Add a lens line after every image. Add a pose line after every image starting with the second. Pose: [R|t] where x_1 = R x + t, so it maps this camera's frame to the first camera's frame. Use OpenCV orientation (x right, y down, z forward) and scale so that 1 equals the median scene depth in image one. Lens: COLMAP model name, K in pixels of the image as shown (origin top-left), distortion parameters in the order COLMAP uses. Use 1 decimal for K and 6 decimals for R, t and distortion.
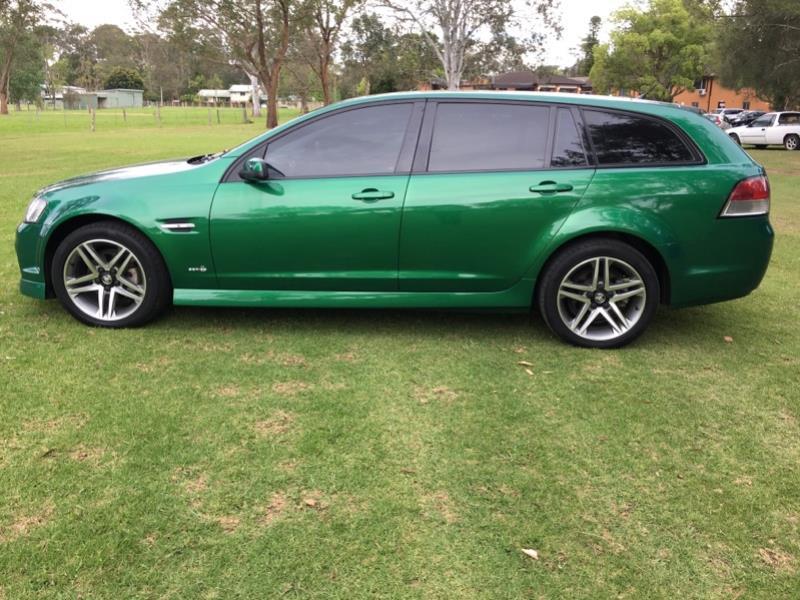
lens RADIAL K [[671.7, 0, 396.4], [0, 671.7, 298.6], [0, 0, 1]] dist [0.058814, -0.076019]
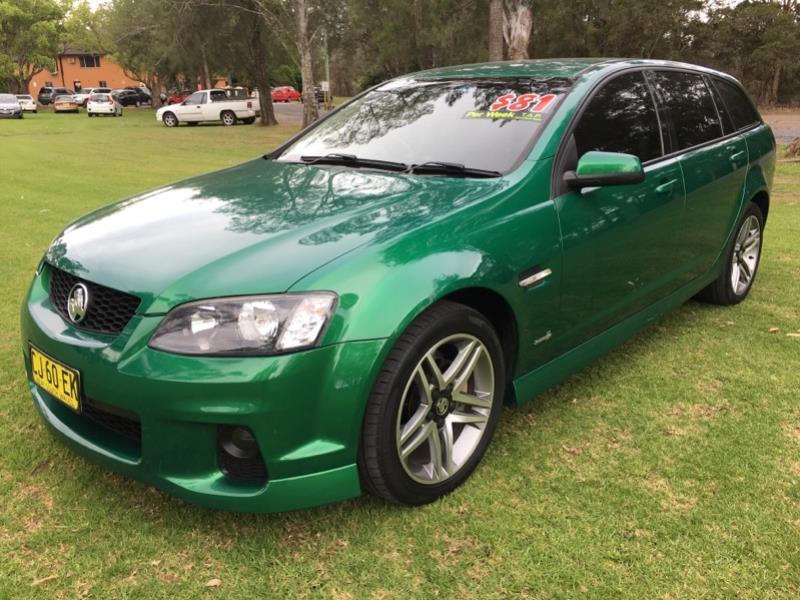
lens RADIAL K [[671.7, 0, 404.3], [0, 671.7, 302.0], [0, 0, 1]] dist [0.058814, -0.076019]
pose [[0.630236, -0.250120, 0.735012, -0.819178], [0.226570, 0.964731, 0.134019, -0.187395], [-0.742609, 0.082068, 0.664678, 0.655782]]
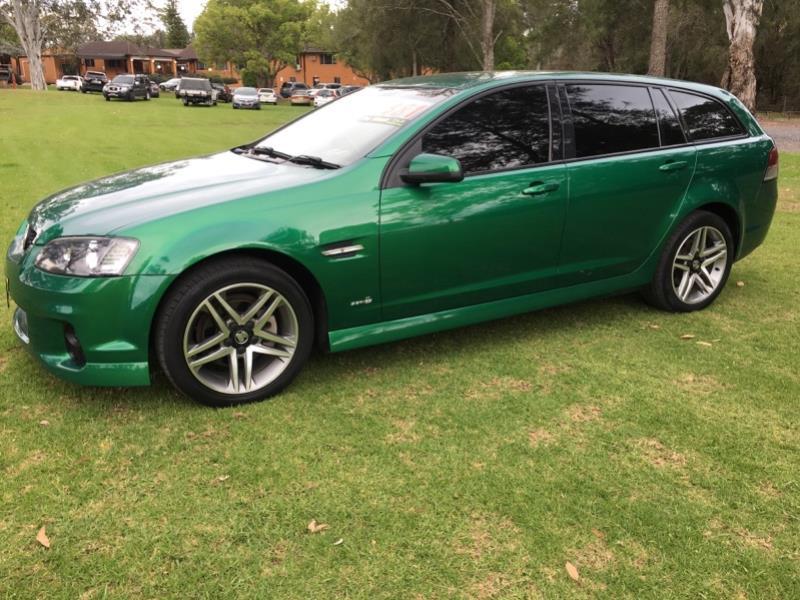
lens RADIAL K [[671.7, 0, 402.4], [0, 671.7, 305.4], [0, 0, 1]] dist [0.058814, -0.076019]
pose [[0.840885, -0.173387, 0.512688, -0.643467], [0.150488, 0.984843, 0.086243, -0.097634], [-0.519870, 0.004633, 0.854233, 0.296555]]
